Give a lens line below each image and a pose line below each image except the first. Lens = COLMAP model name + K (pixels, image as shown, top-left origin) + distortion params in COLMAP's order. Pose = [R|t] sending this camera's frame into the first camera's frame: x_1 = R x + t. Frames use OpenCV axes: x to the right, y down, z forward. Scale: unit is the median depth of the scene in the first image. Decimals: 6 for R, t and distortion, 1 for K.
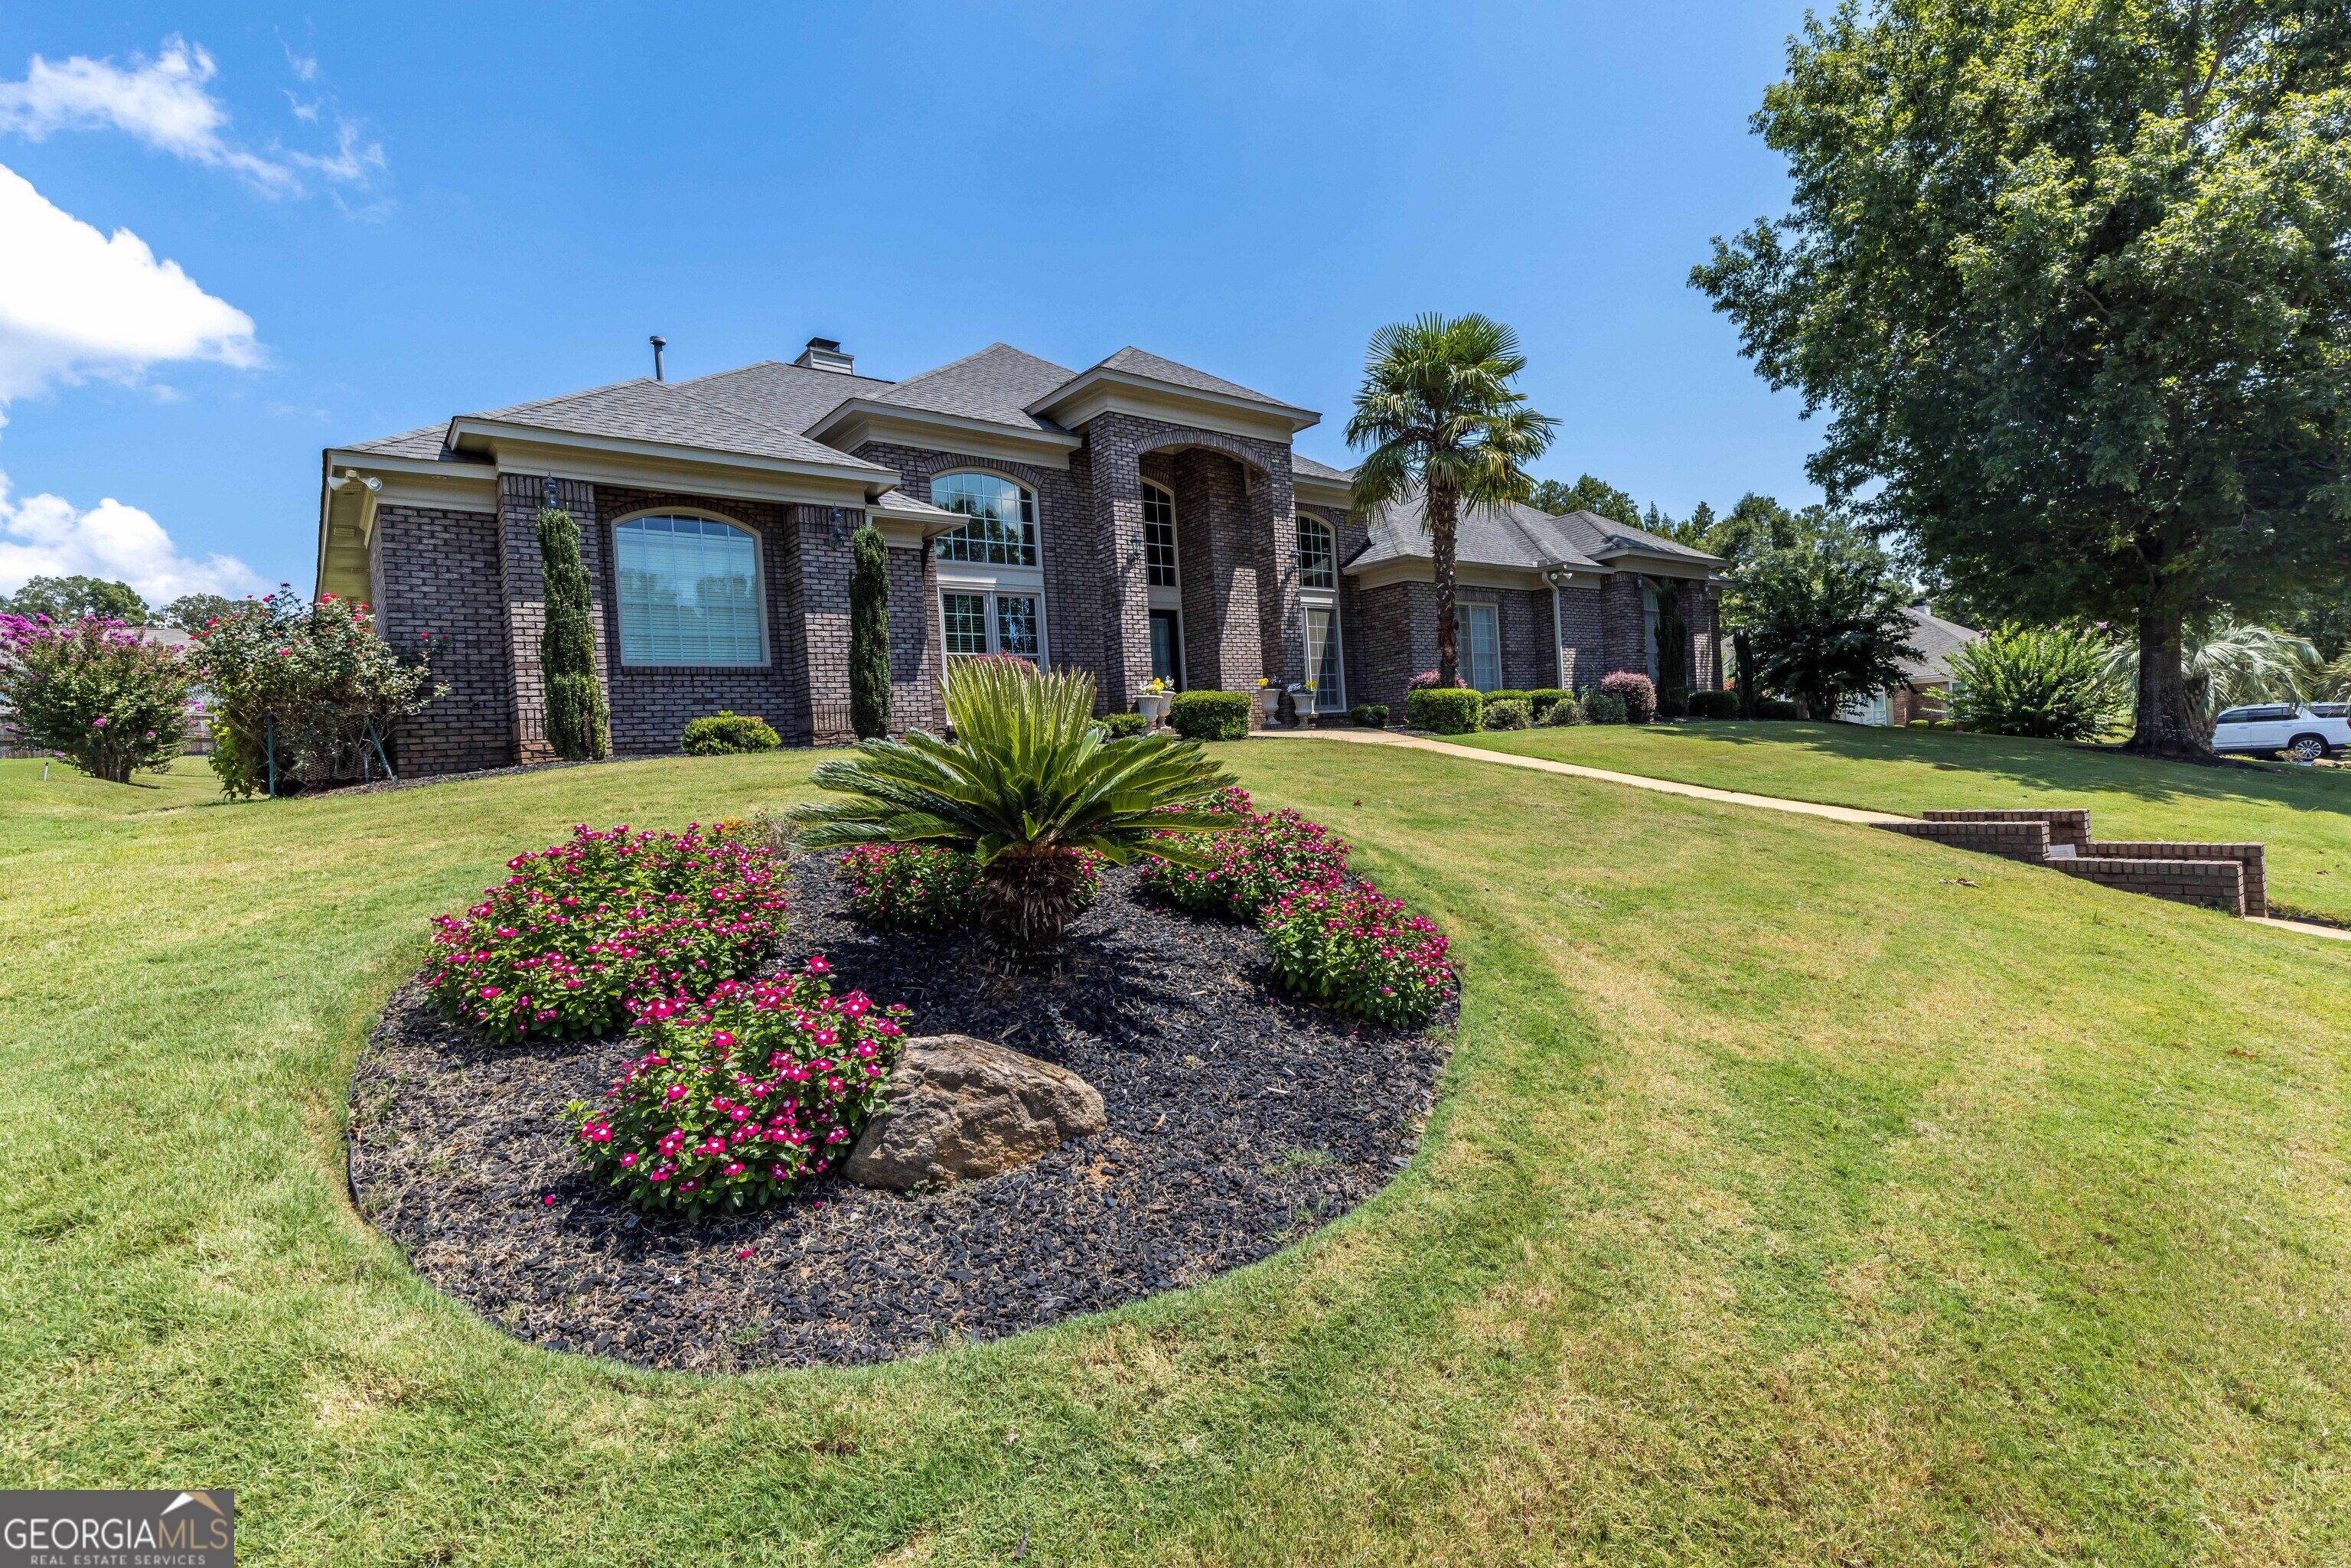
lens RADIAL K [[1087.1, 0, 1194.7], [0, 1087.1, 772.7], [0, 0, 1]] dist [0.016014, -0.003874]
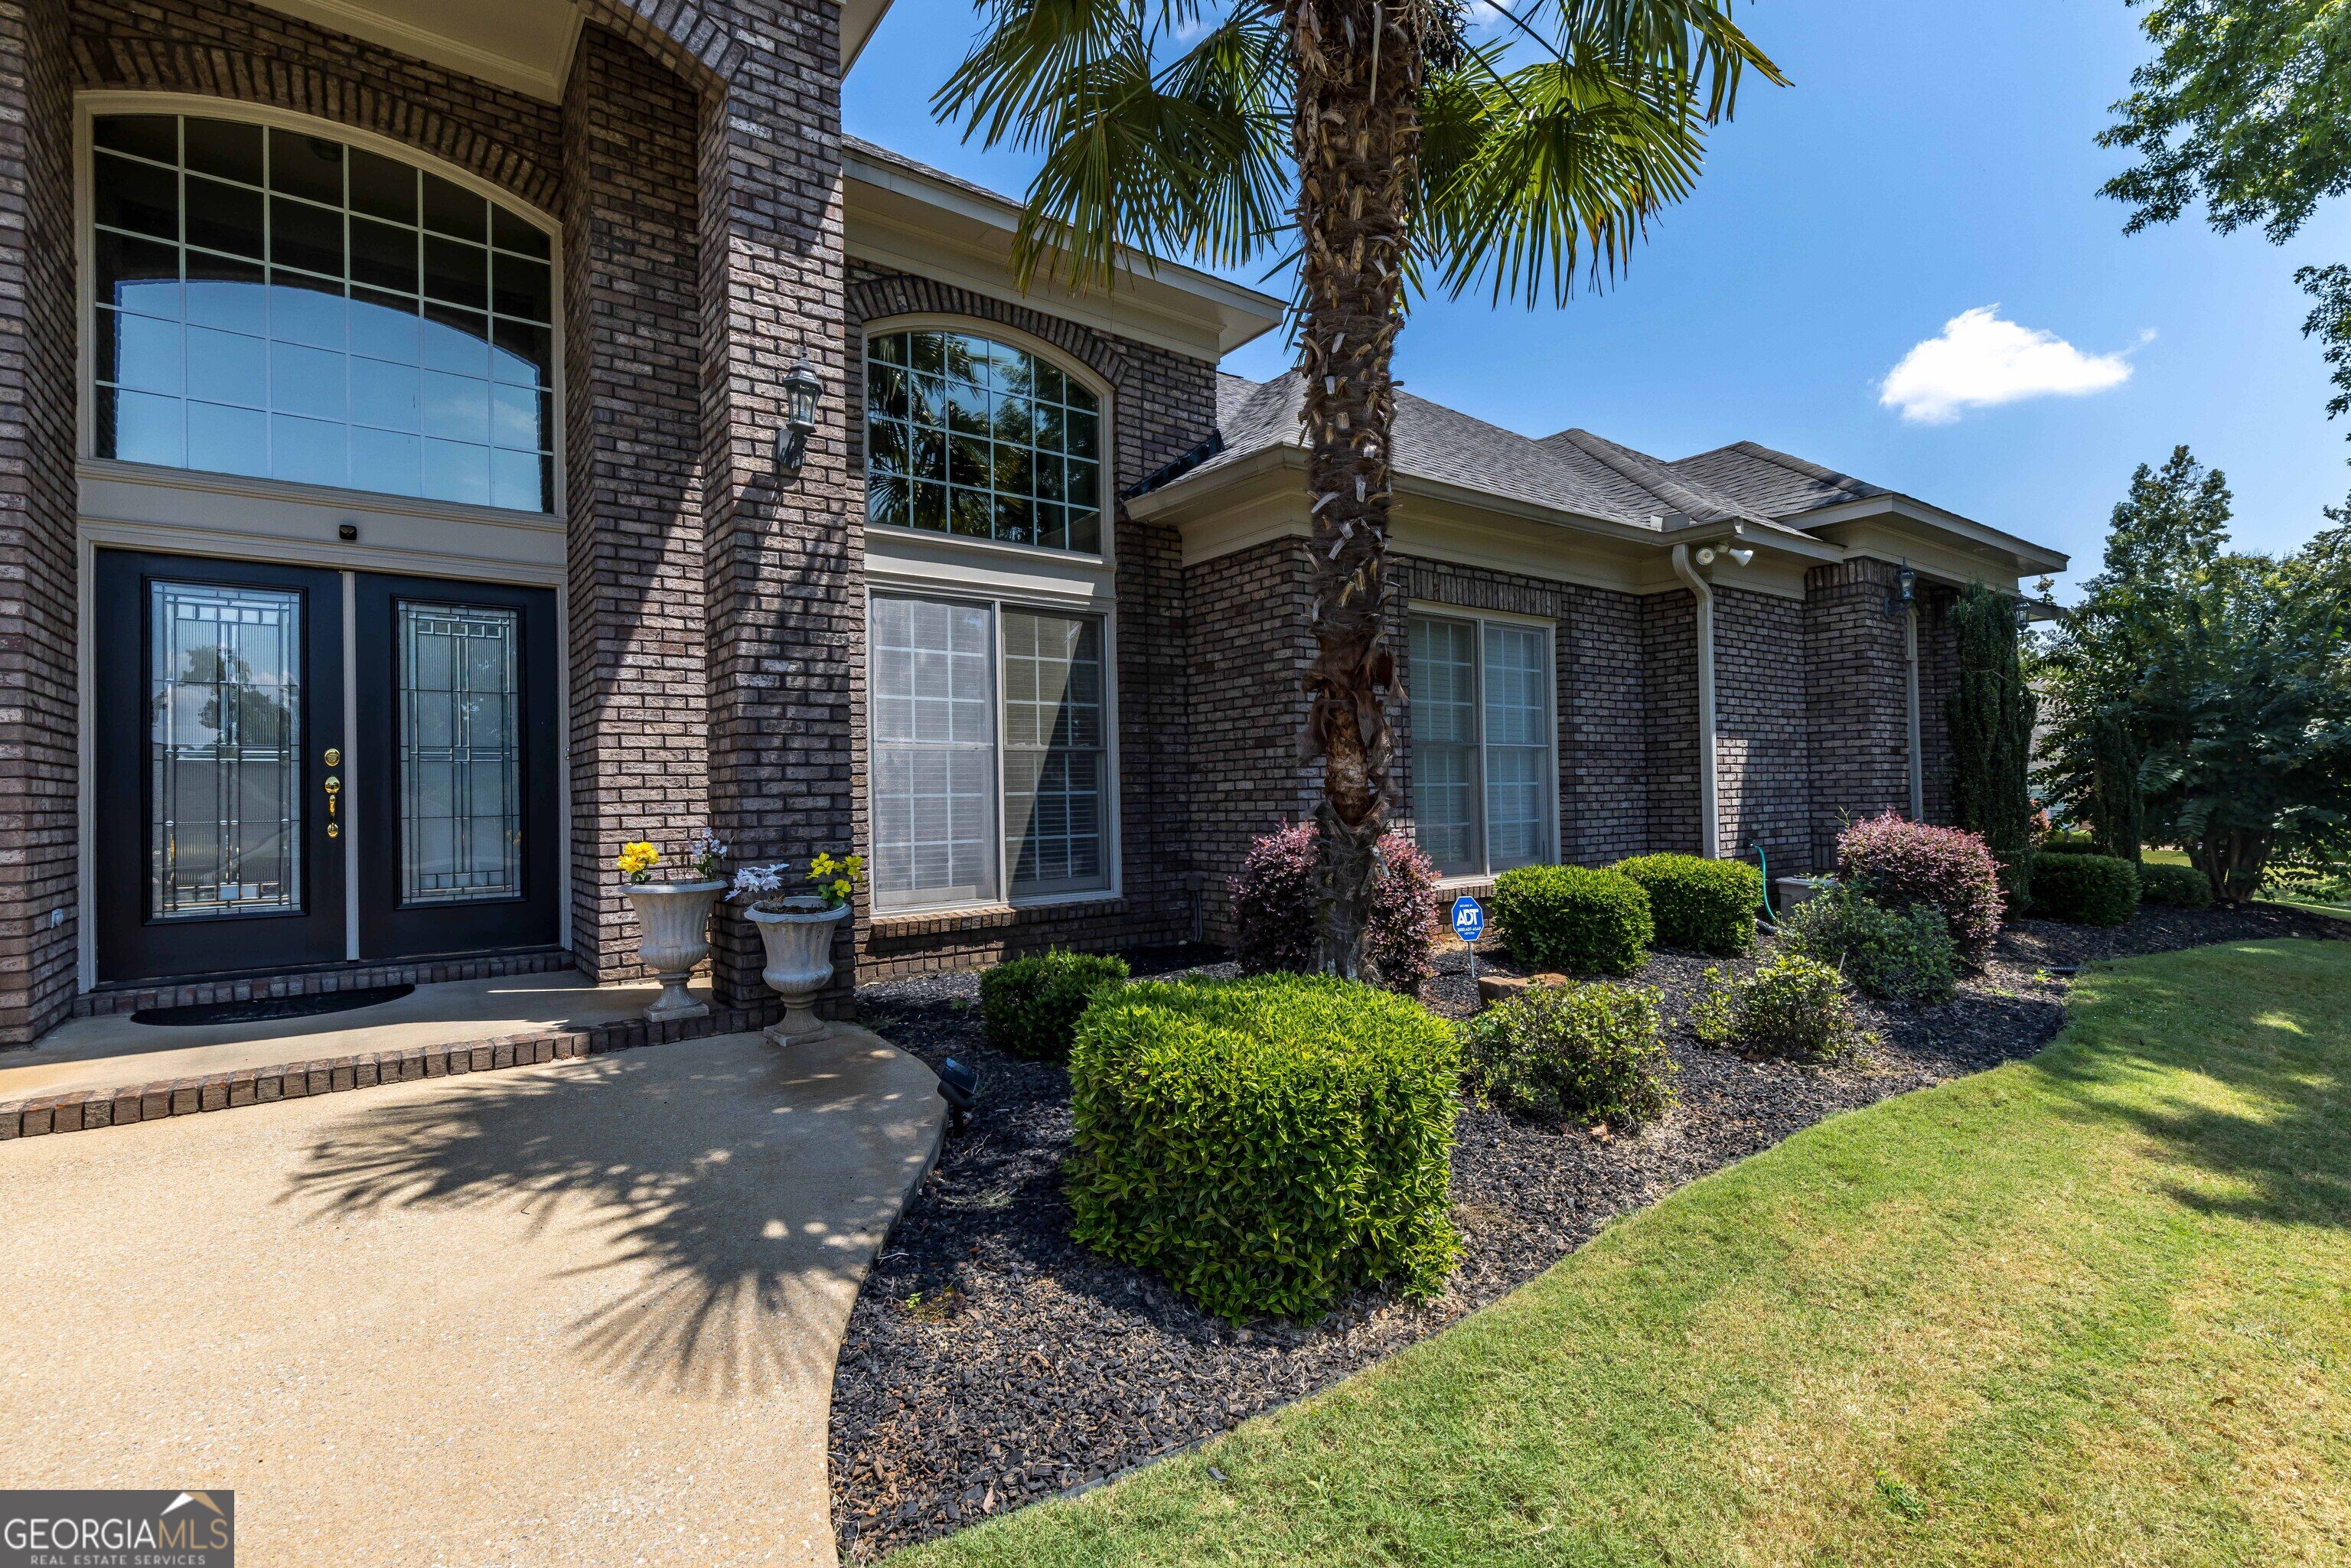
lens RADIAL K [[1082.6, 0, 1202.6], [0, 1082.6, 780.9], [0, 0, 1]] dist [0.007107, -0.000680]
pose [[0.998383, 0.043196, -0.036949, 0.276785], [-0.044160, 0.998694, -0.025702, -0.134697], [0.035791, 0.027292, 0.998987, 1.000224]]
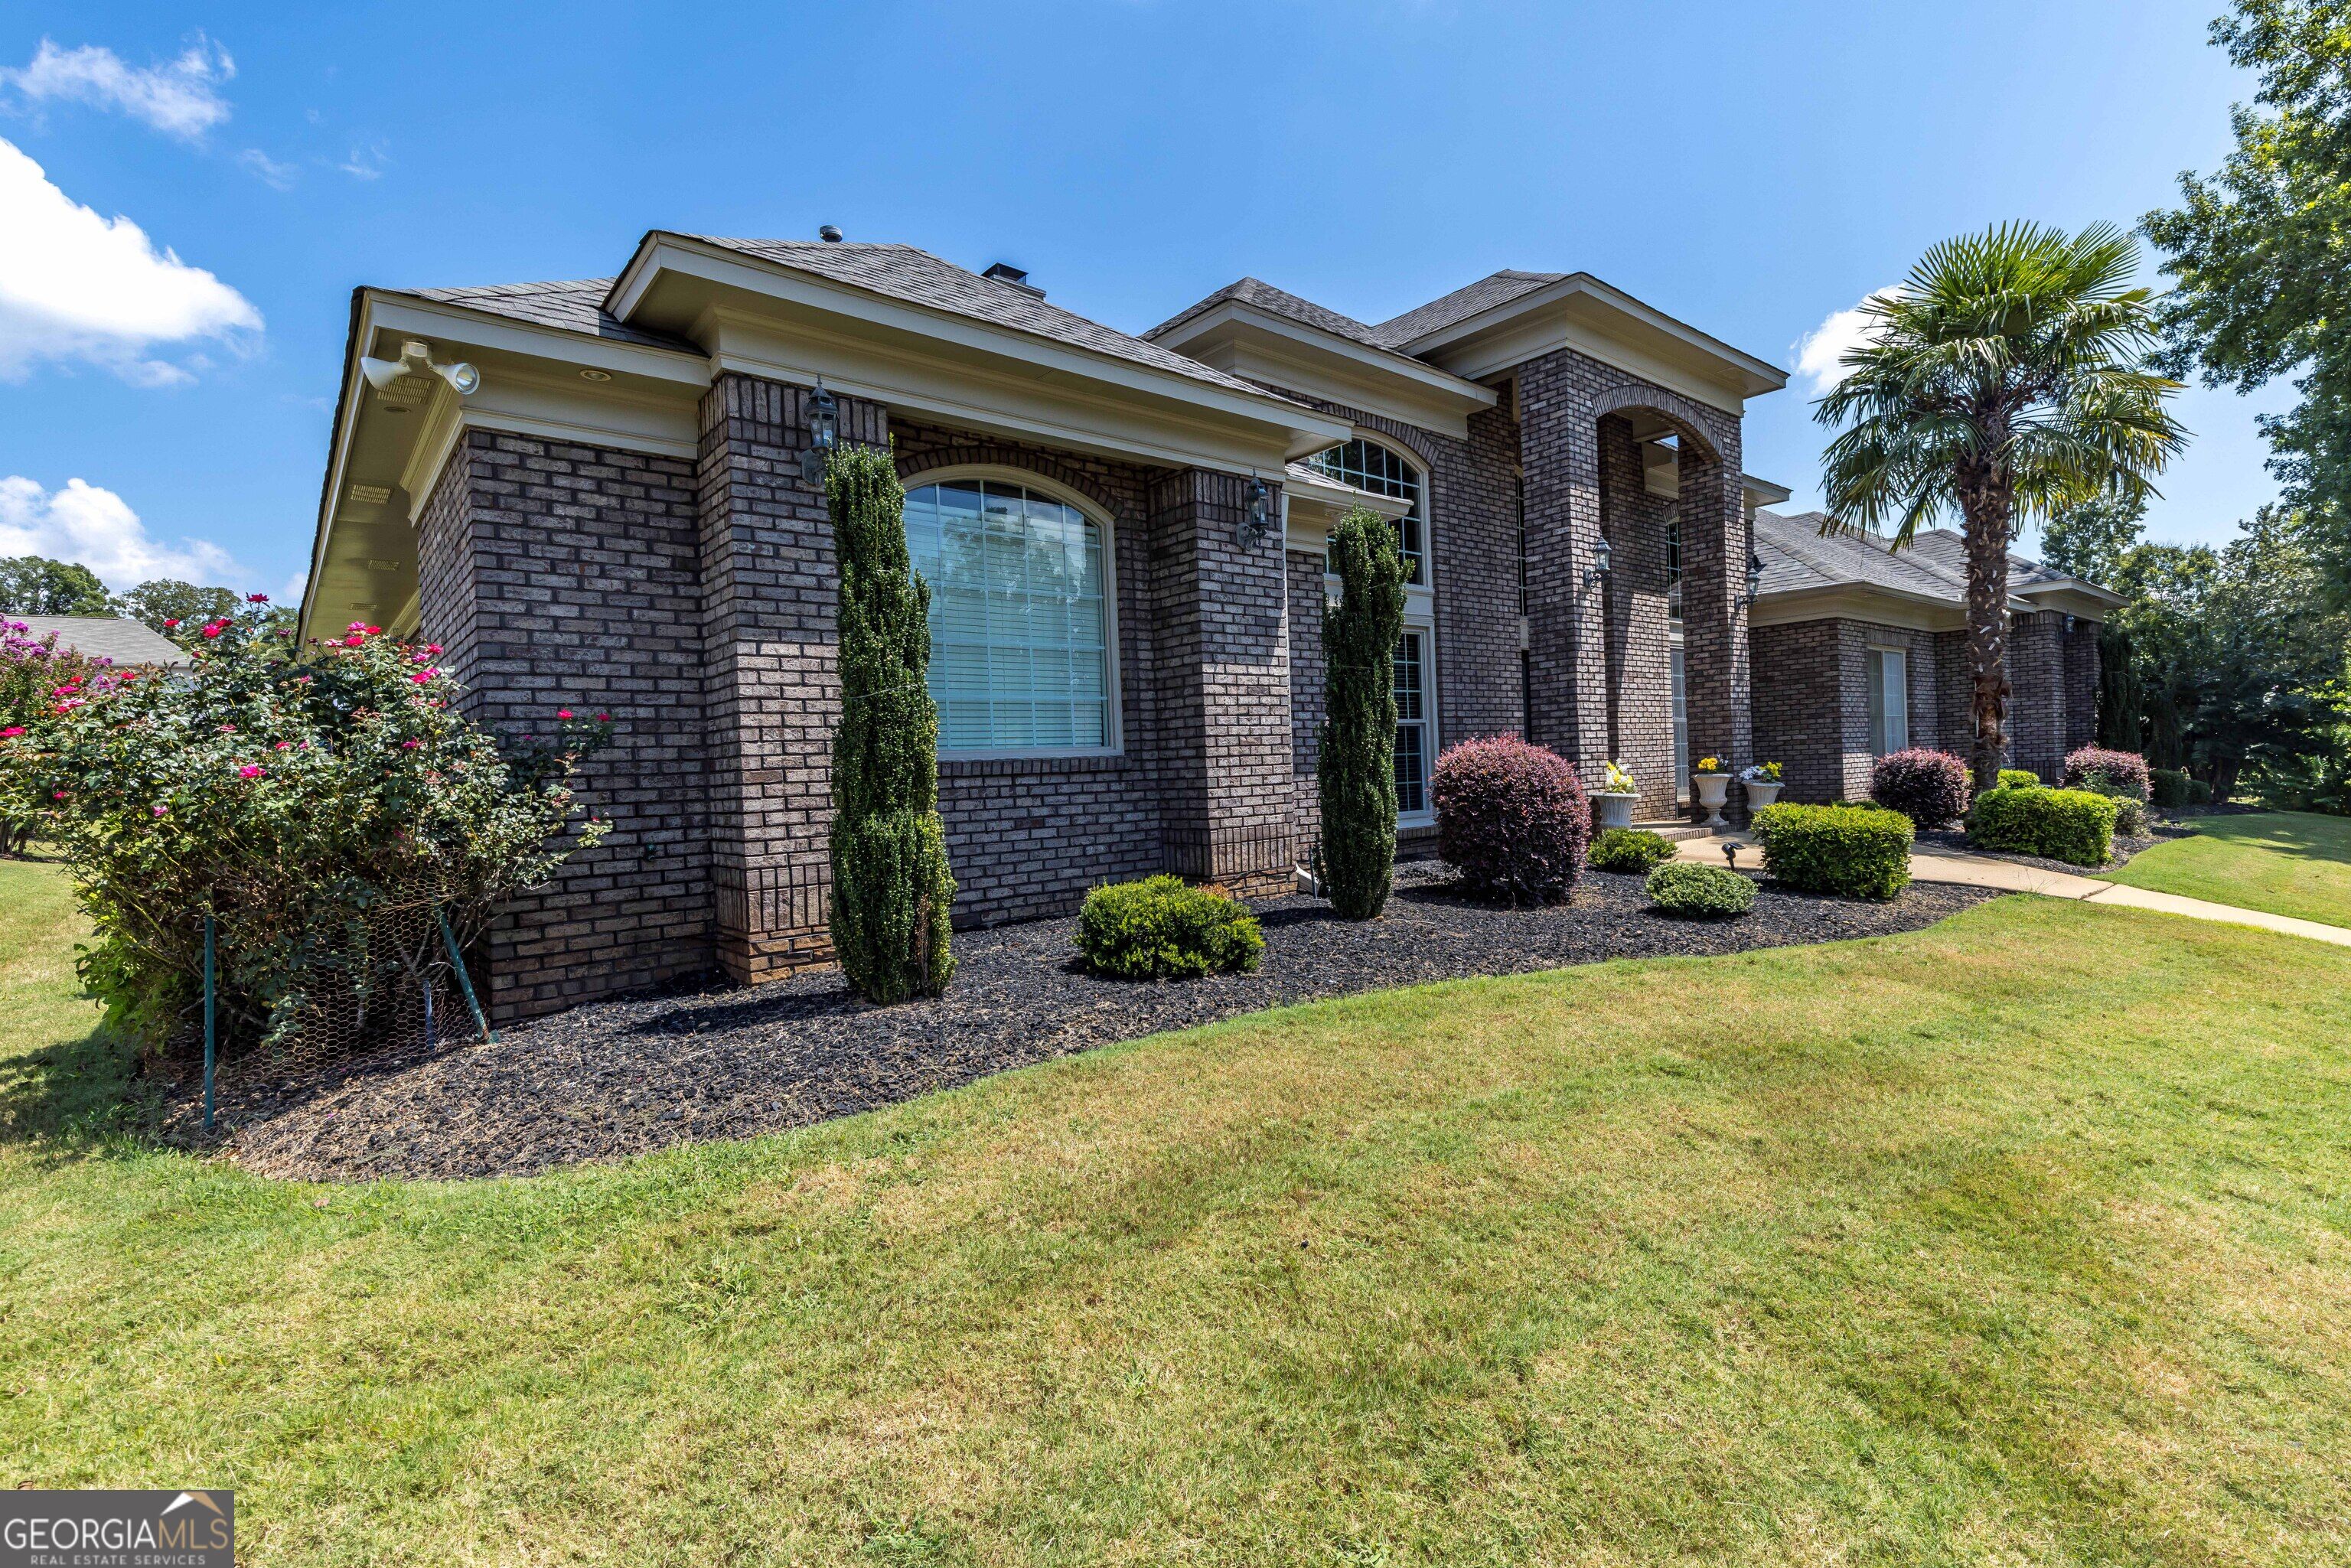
lens RADIAL K [[1083.7, 0, 1198.4], [0, 1083.7, 781.4], [0, 0, 1]] dist [0.008812, 0.000172]
pose [[0.999448, 0.024449, 0.022510, -0.363925], [-0.024385, 0.999698, -0.003135, -0.083344], [-0.022580, 0.002585, 0.999742, 0.439265]]
